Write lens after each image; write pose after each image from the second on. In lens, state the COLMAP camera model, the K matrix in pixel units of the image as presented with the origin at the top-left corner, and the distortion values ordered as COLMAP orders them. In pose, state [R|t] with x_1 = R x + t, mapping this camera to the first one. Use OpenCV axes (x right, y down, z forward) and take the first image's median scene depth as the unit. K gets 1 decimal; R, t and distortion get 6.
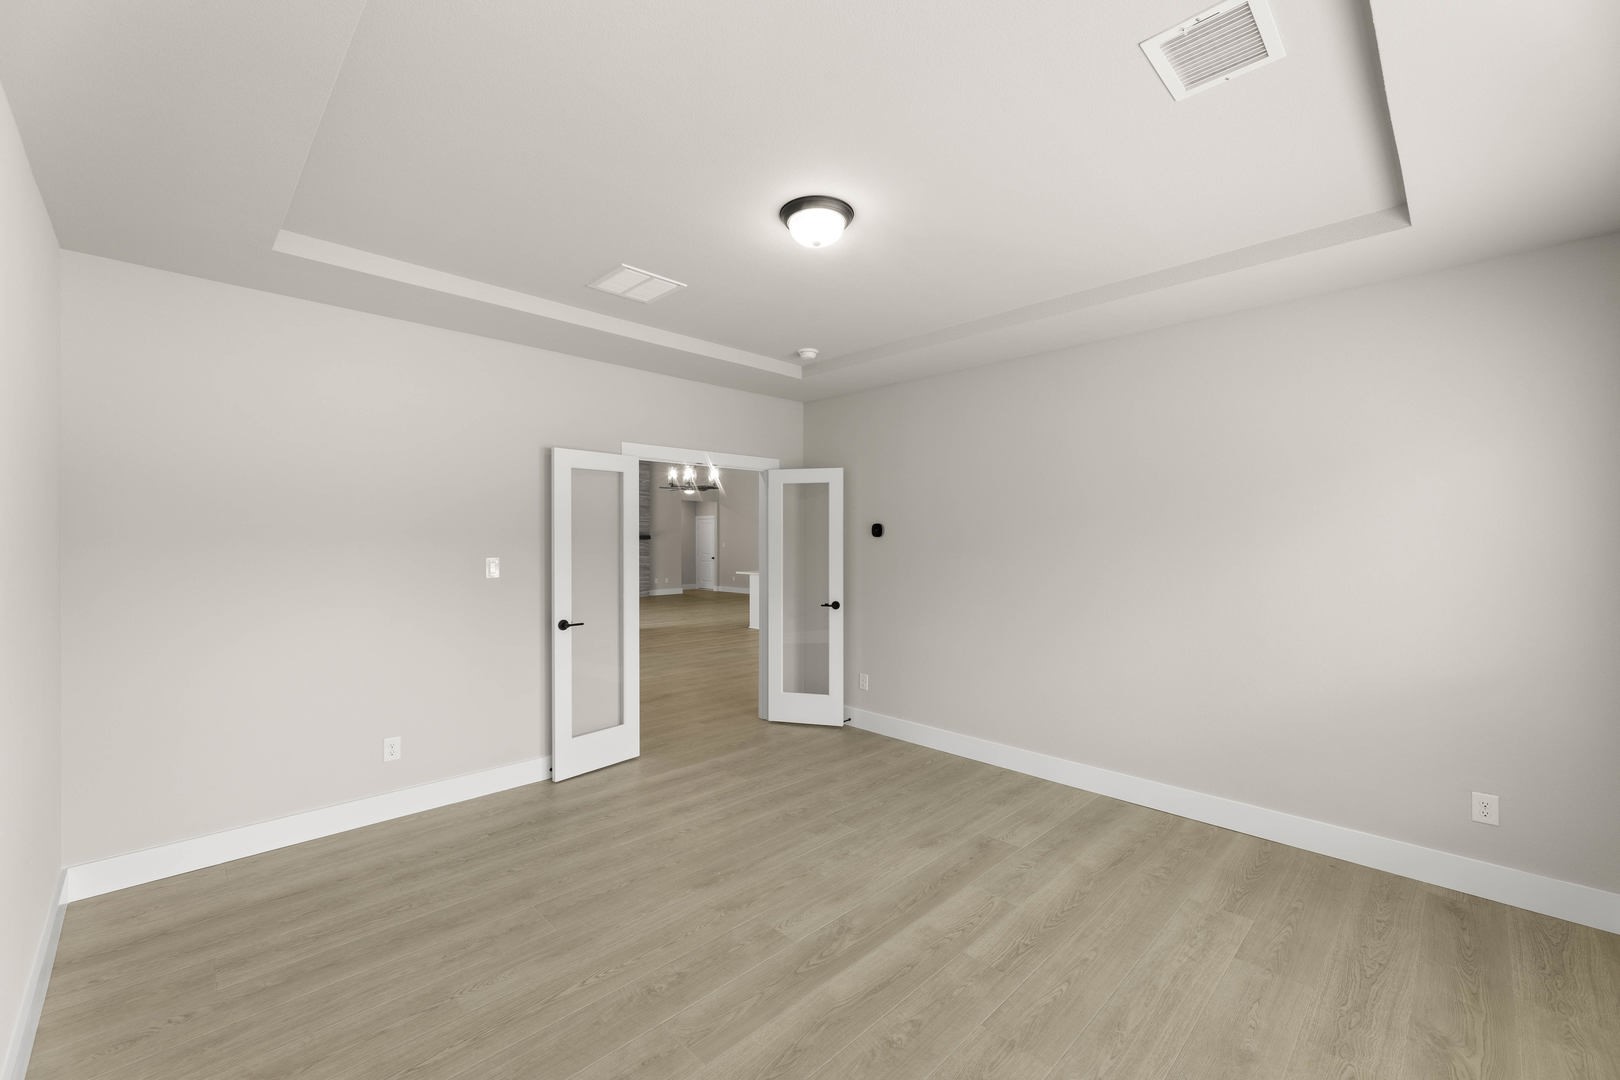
lens RADIAL K [[651.7, 0, 810.7], [0, 651.7, 536.7], [0, 0, 1]] dist [0.000170, 0.000282]
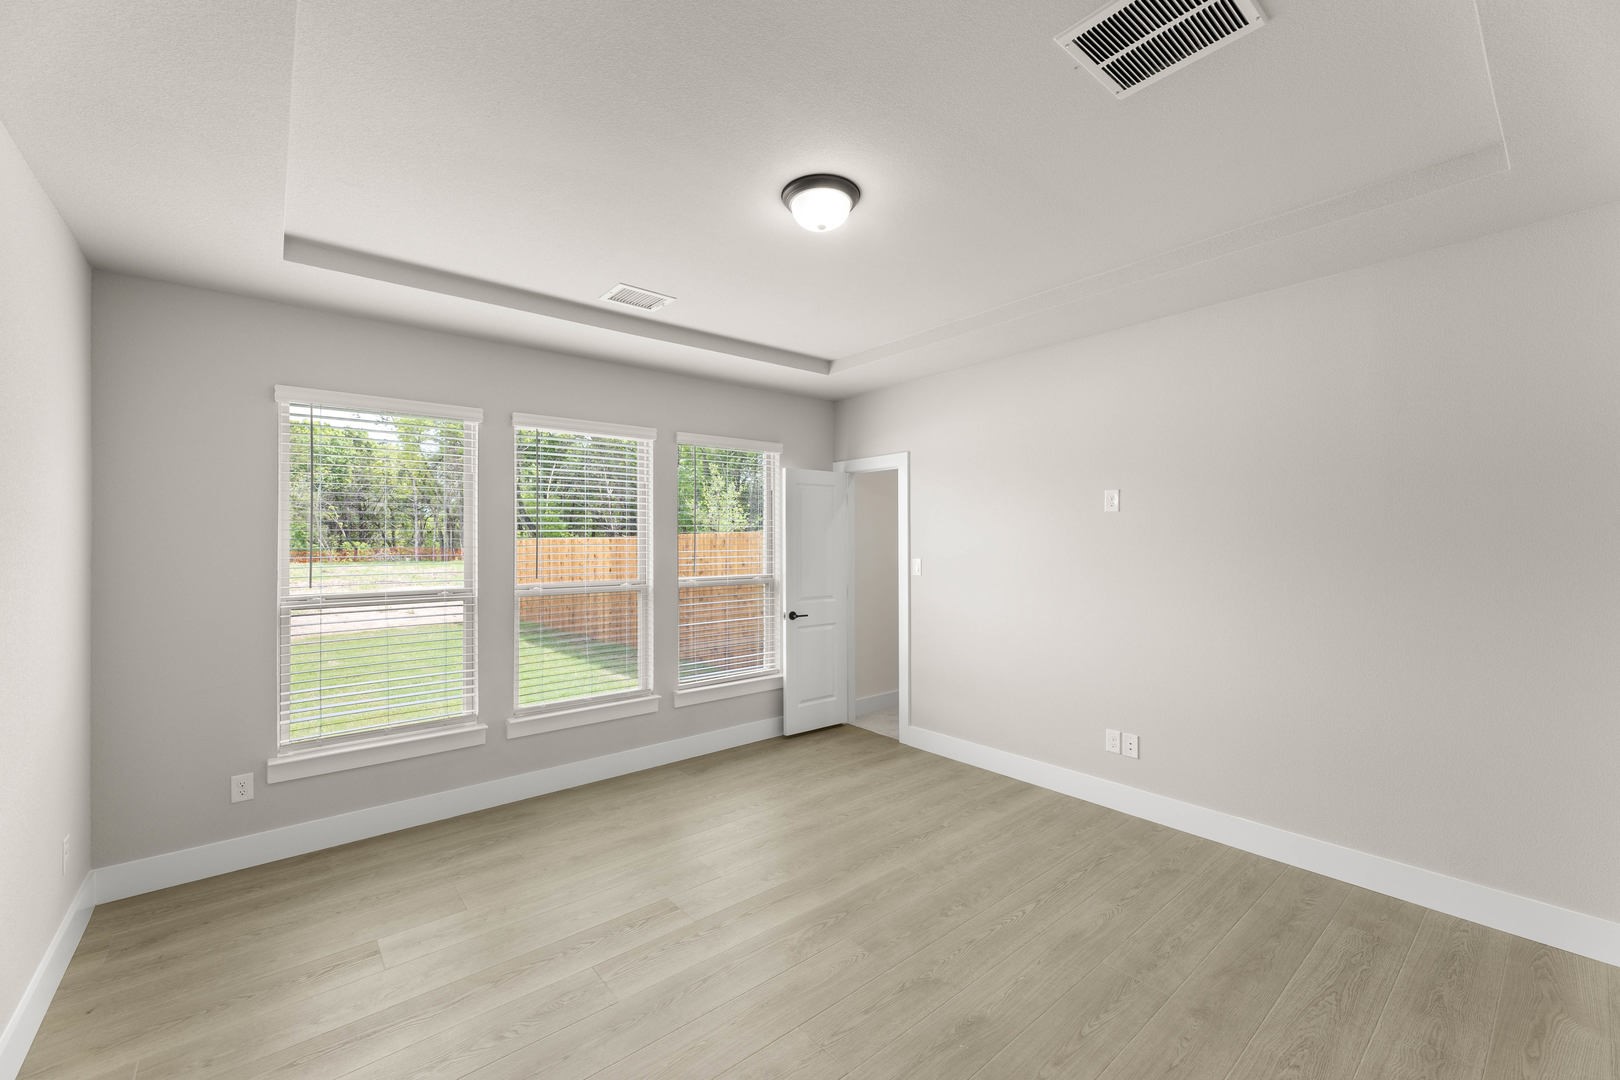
lens RADIAL K [[651.7, 0, 808.2], [0, 651.7, 534.1], [0, 0, 1]] dist [0.000170, 0.000282]
pose [[-0.996205, 0.004546, 0.086915, -0.053288], [0.004669, 0.999988, 0.001207, -0.016300], [-0.086909, 0.001608, -0.996215, 2.014722]]
